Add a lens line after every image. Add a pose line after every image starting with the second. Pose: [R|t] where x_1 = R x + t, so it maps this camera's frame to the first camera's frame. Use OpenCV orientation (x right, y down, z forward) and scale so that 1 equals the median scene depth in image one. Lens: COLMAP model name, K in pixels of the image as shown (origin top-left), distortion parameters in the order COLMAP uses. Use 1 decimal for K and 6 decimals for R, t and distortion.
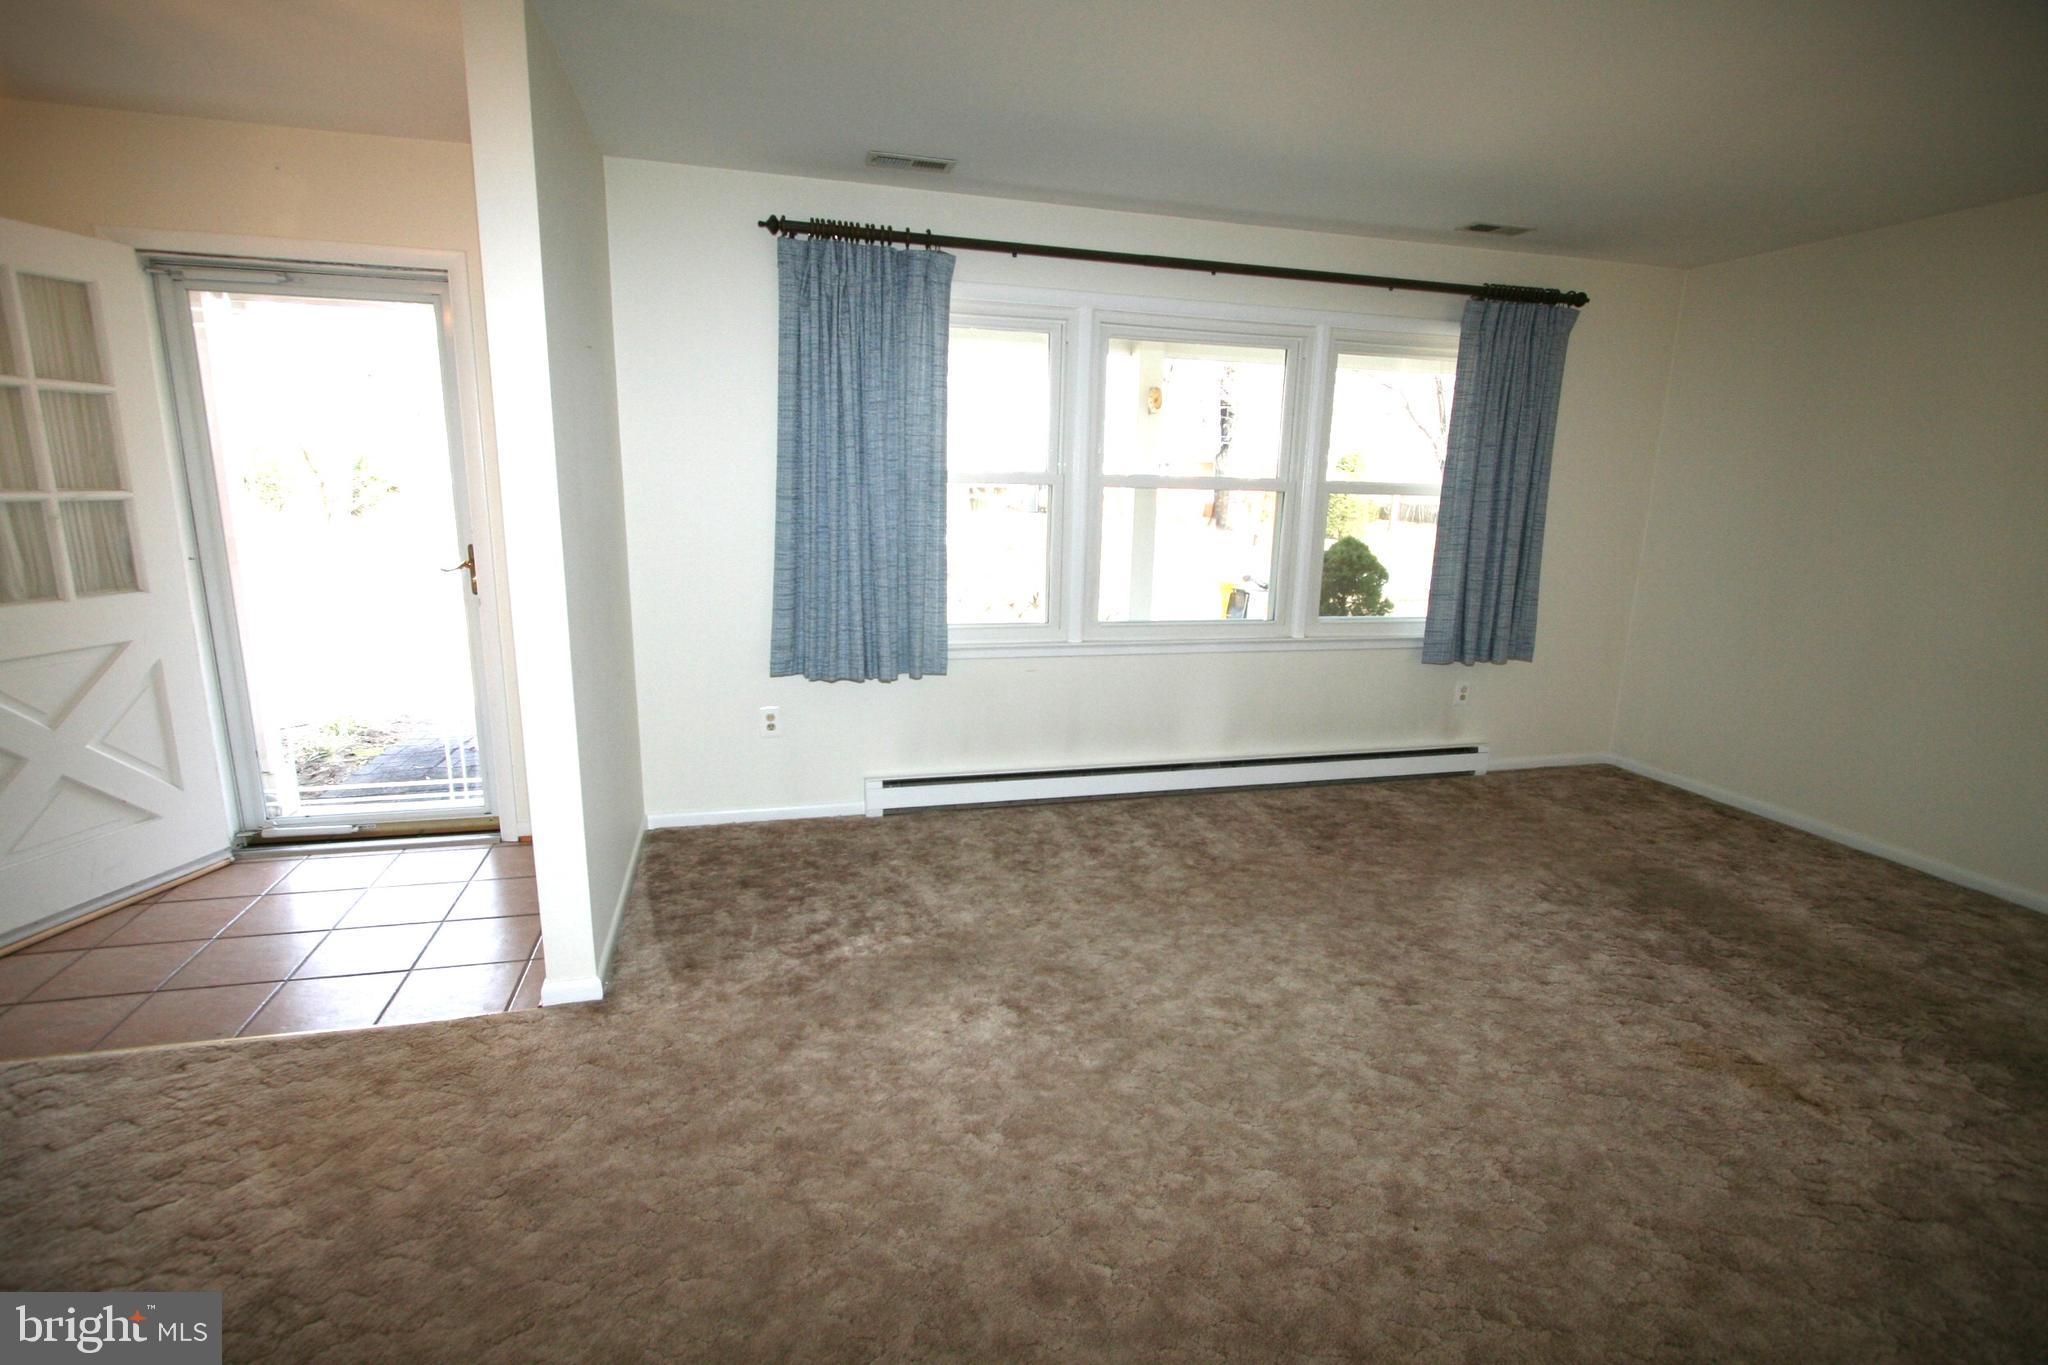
lens RADIAL K [[956.7, 0, 1016.1], [0, 956.7, 687.9], [0, 0, 1]] dist [-0.014444, 0.002739]
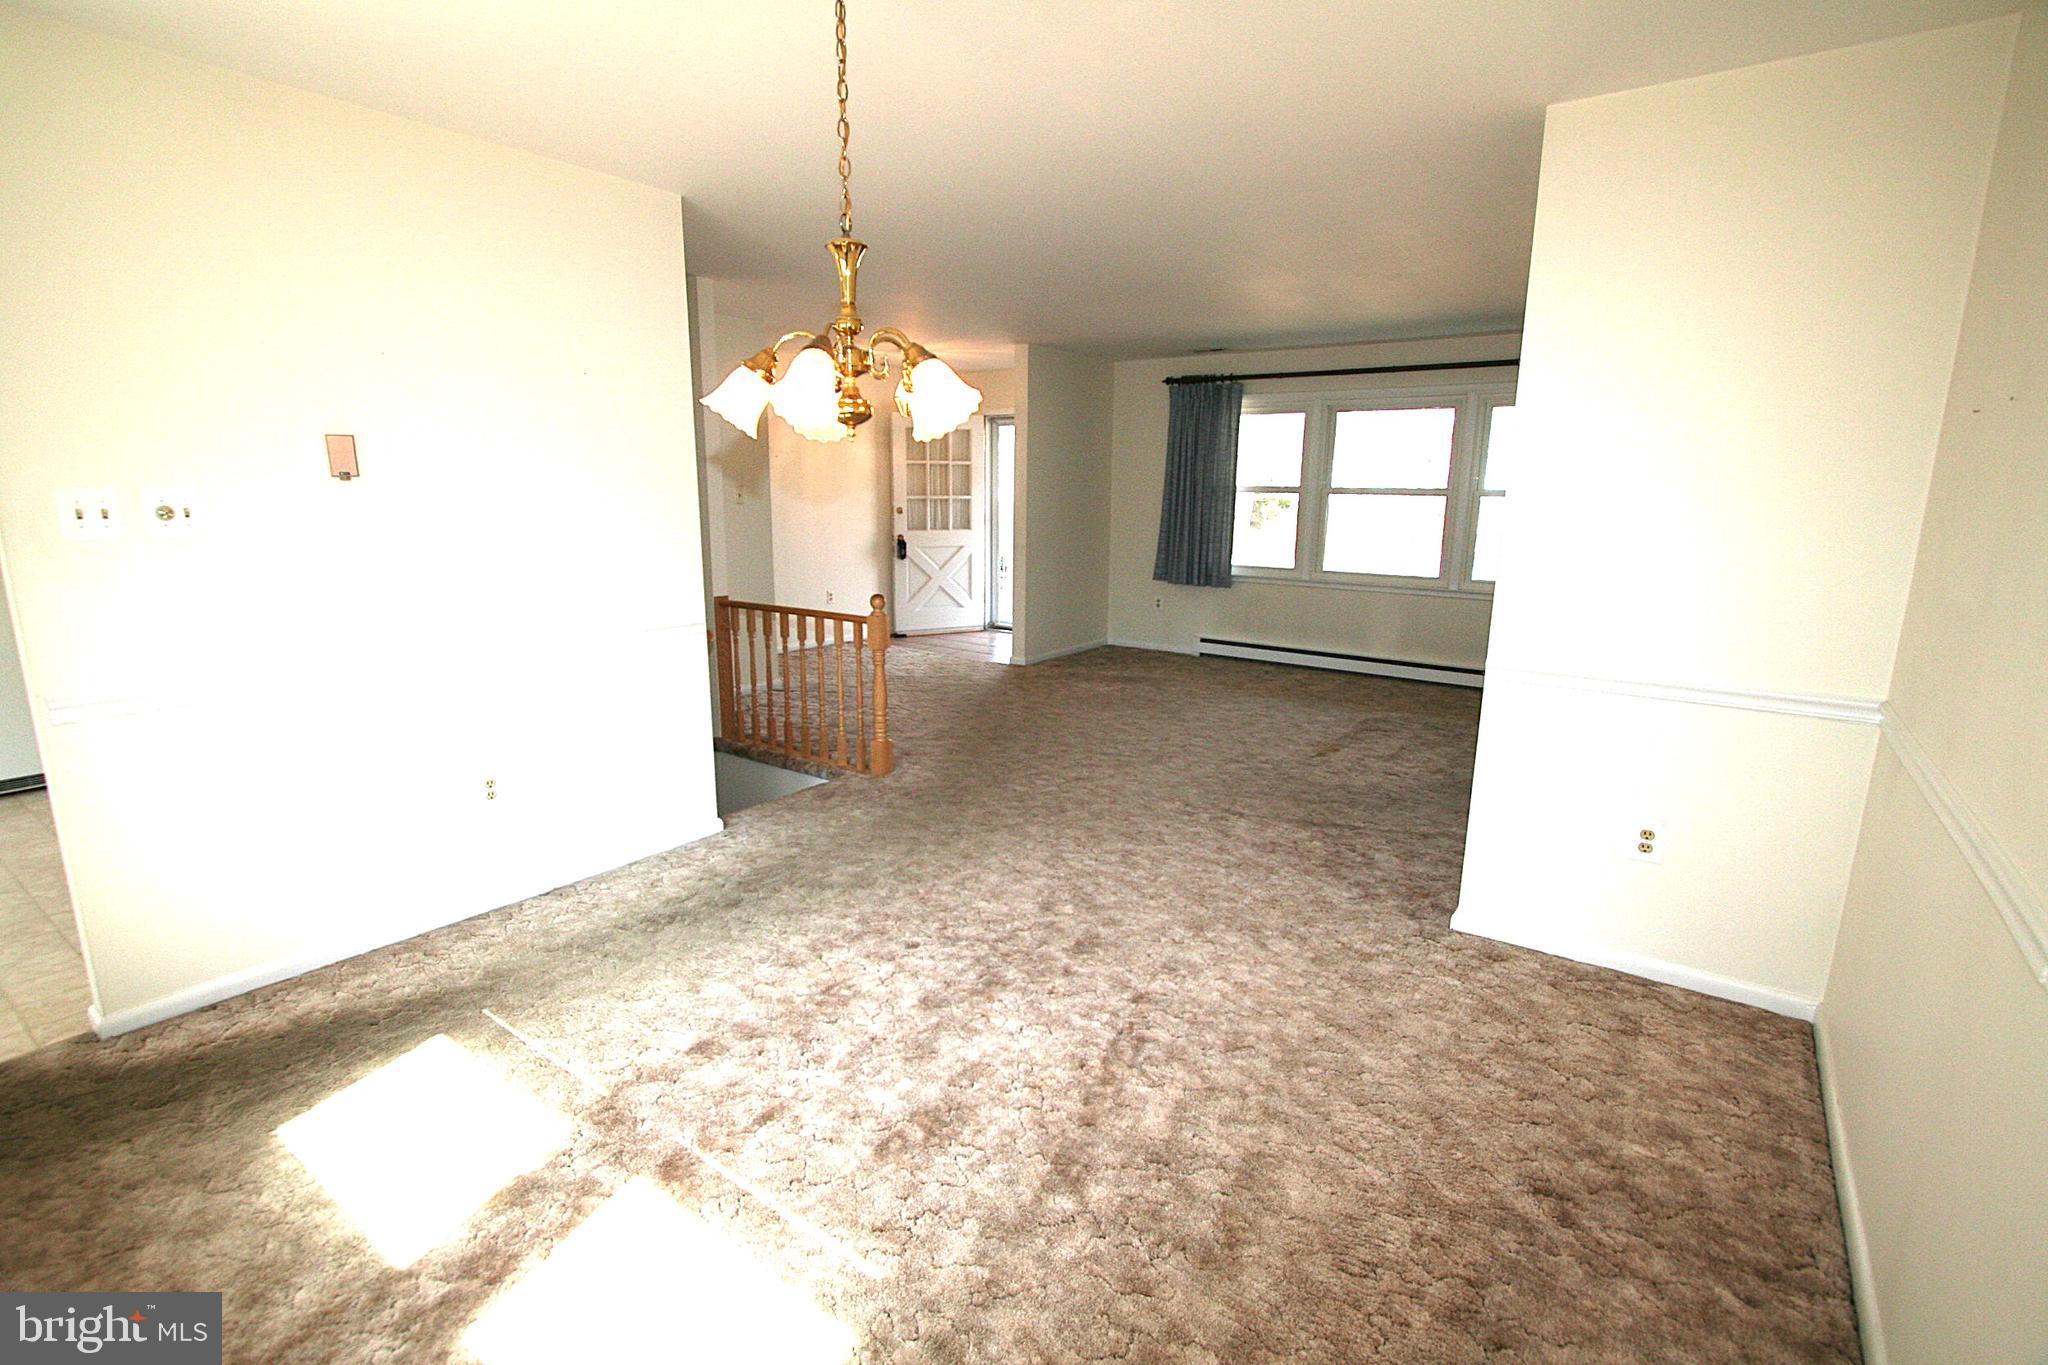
lens RADIAL K [[956.7, 0, 1022.6], [0, 956.7, 688.3], [0, 0, 1]] dist [-0.014444, 0.002739]
pose [[0.627980, 0.145625, -0.764483, 1.351851], [-0.163316, 0.985122, 0.053499, 0.175123], [0.760900, 0.091256, 0.642420, -0.662875]]
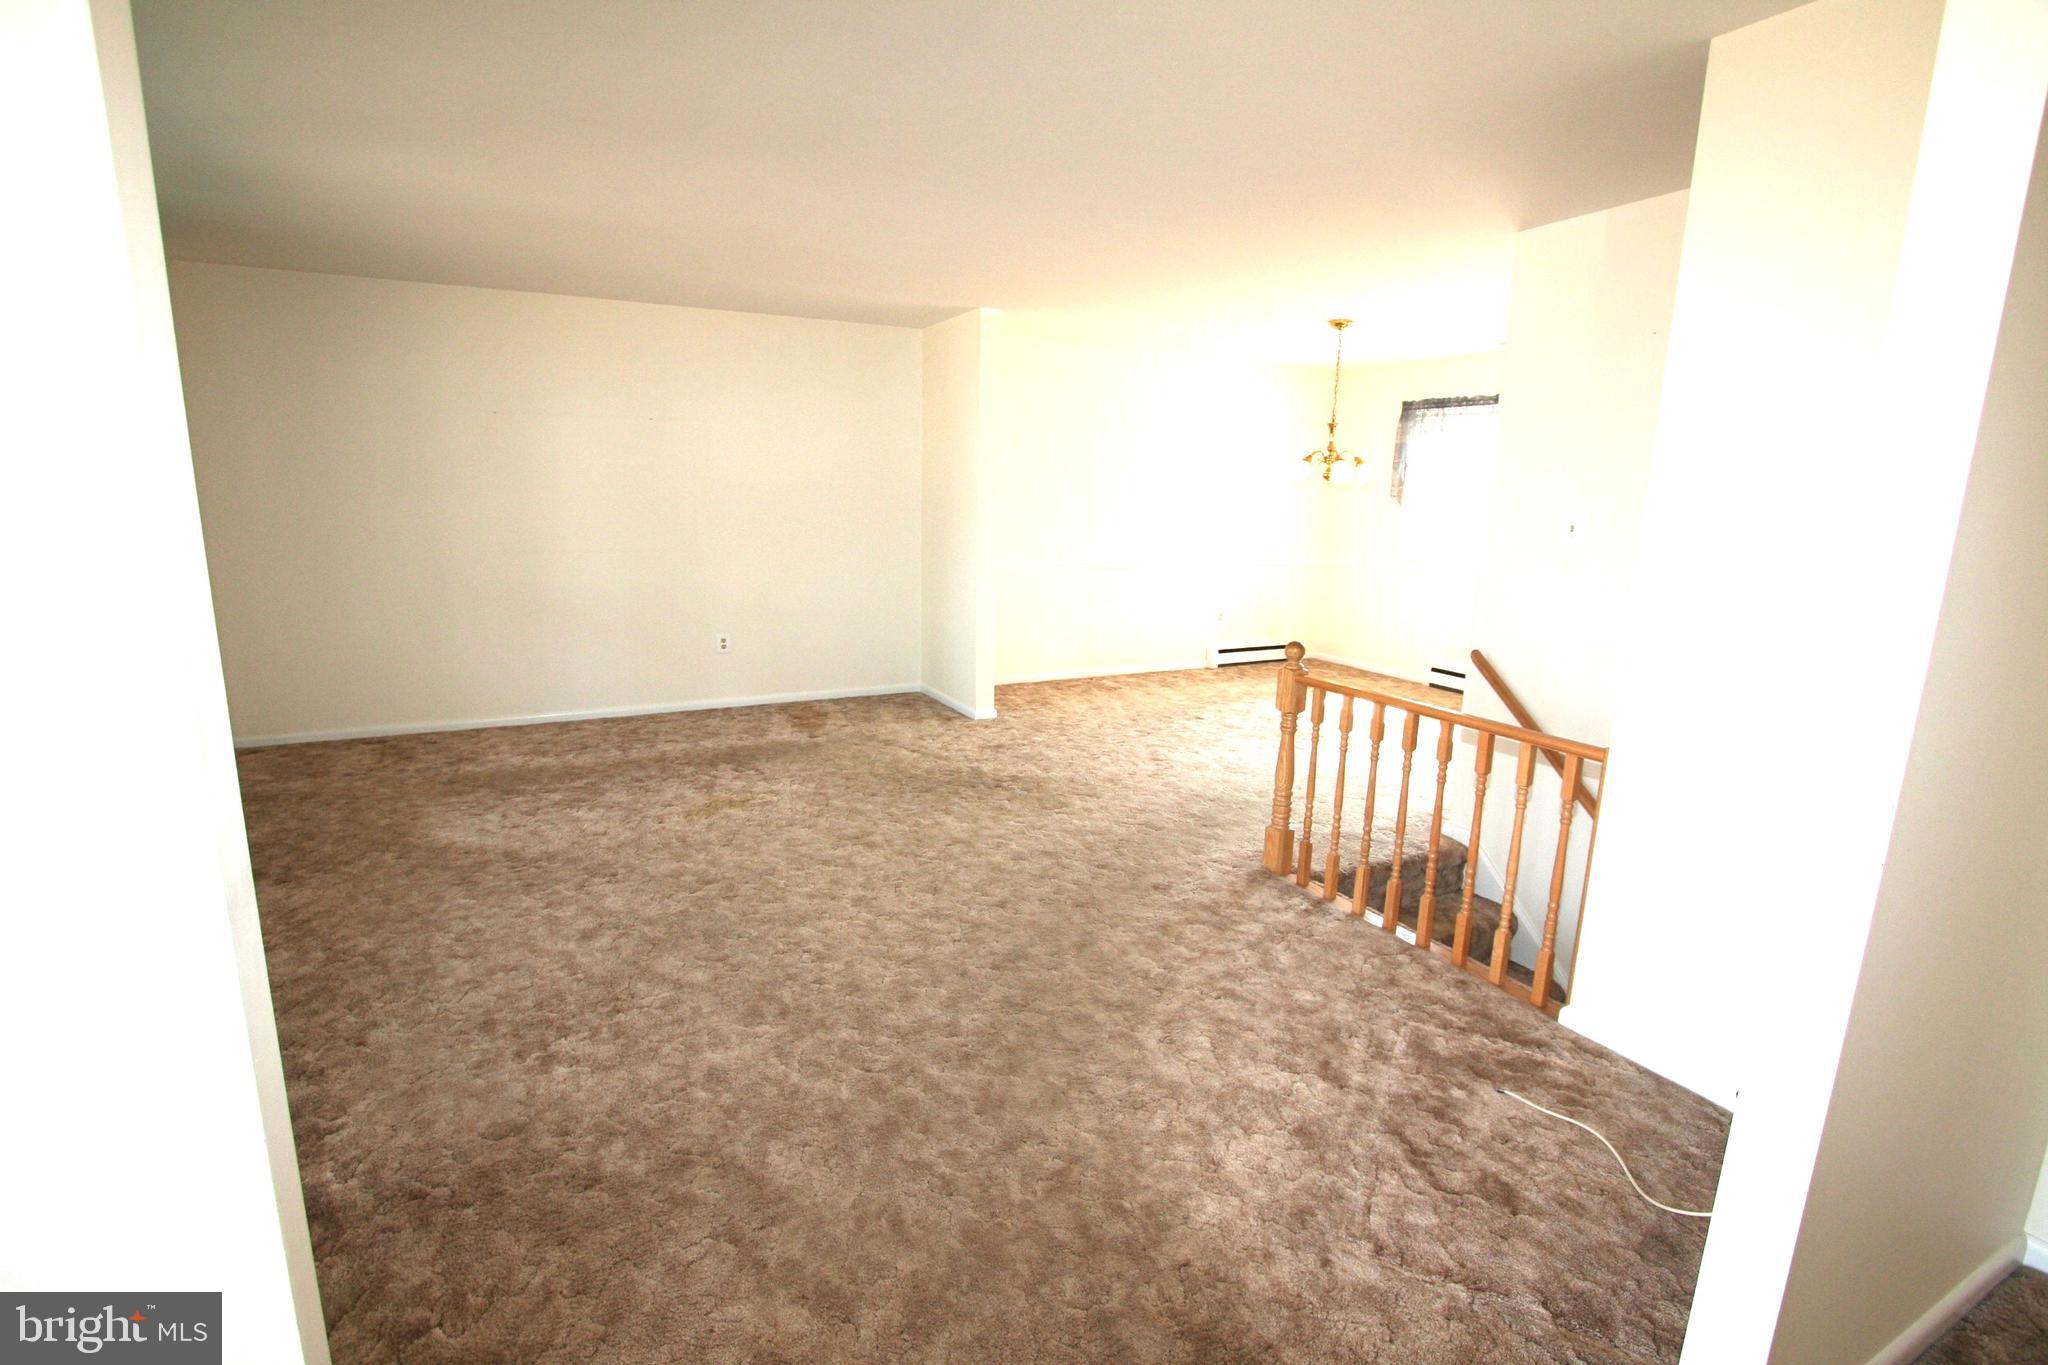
lens RADIAL K [[951.6, 0, 1021.3], [0, 951.6, 687.3], [0, 0, 1]] dist [-0.018527, 0.003371]
pose [[-0.215654, -0.226185, 0.949913, -0.690801], [0.182798, 0.946253, 0.266813, -0.127615], [-0.959207, 0.231181, -0.162717, 0.458782]]
